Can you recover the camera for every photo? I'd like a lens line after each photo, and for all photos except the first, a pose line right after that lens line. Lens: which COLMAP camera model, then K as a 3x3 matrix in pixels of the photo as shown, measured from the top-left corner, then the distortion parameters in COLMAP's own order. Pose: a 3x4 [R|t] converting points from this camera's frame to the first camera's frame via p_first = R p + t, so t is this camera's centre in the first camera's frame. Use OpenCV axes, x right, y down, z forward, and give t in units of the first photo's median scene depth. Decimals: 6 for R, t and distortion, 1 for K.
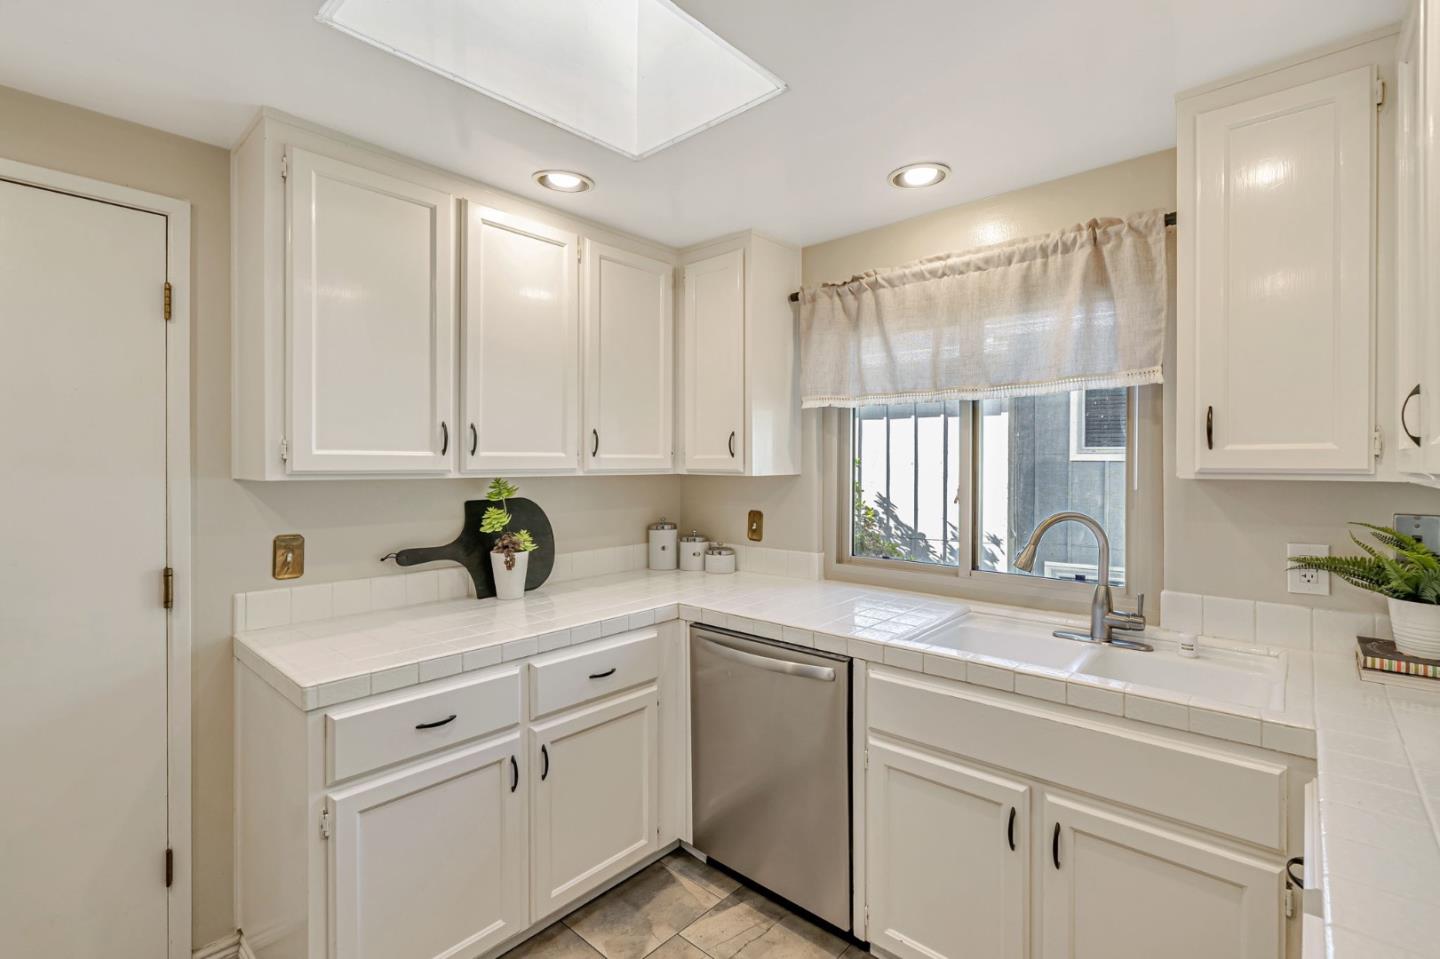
lens RADIAL K [[657.3, 0, 706.4], [0, 657.3, 470.4], [0, 0, 1]] dist [0.018150, -0.000250]
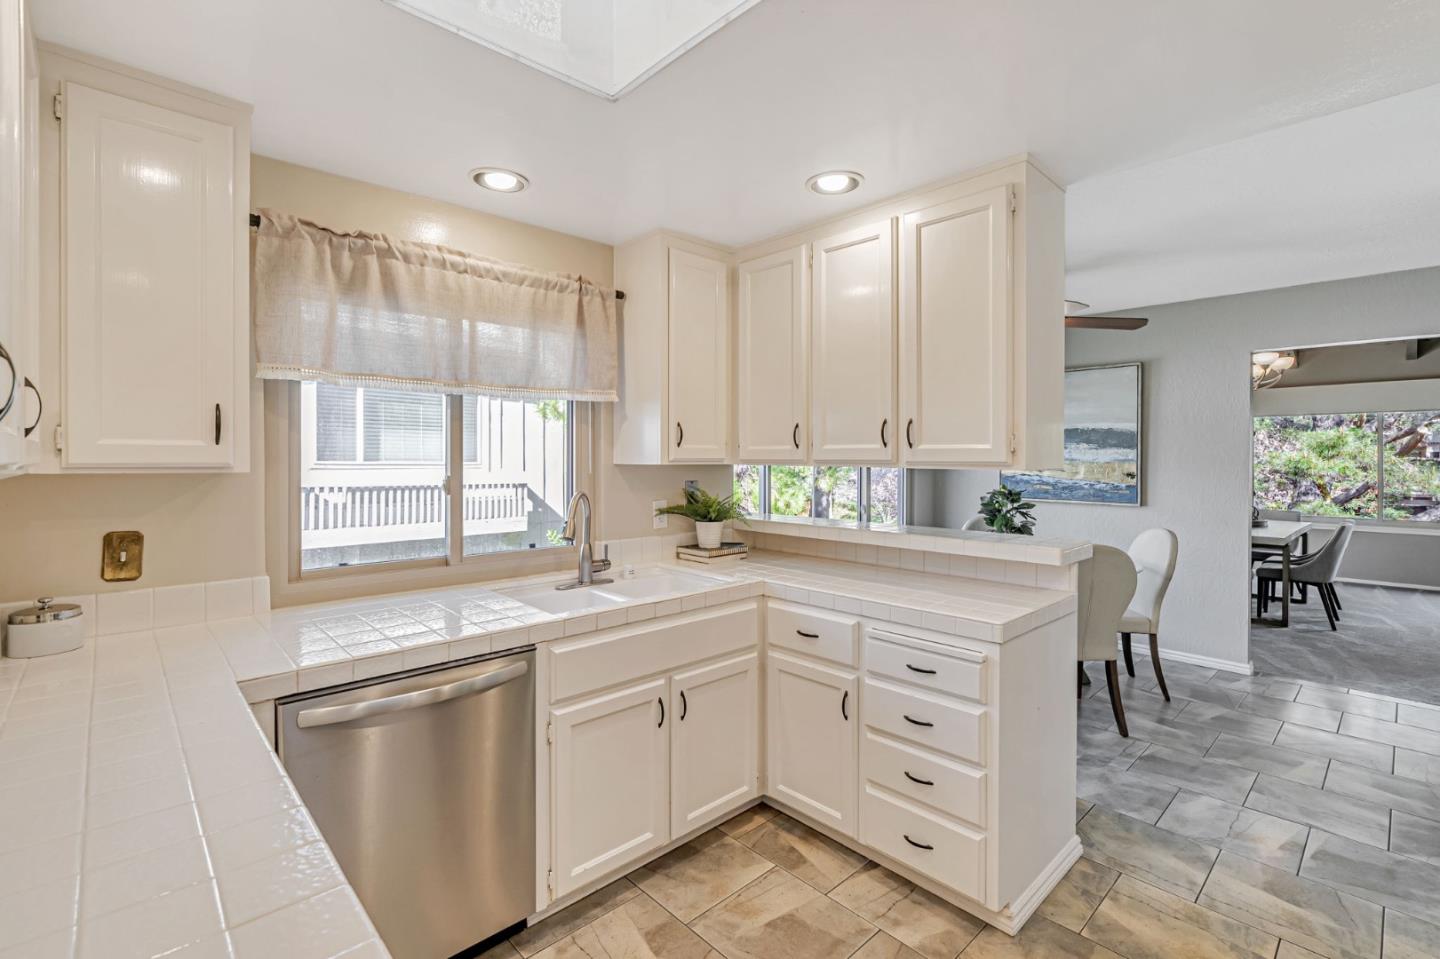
lens RADIAL K [[657.3, 0, 716.9], [0, 657.3, 476.2], [0, 0, 1]] dist [0.018150, -0.000250]
pose [[0.087989, -0.025912, 0.995784, -0.686120], [0.013492, 0.999601, 0.024819, 0.001988], [-0.996030, 0.011251, 0.088304, 0.559910]]
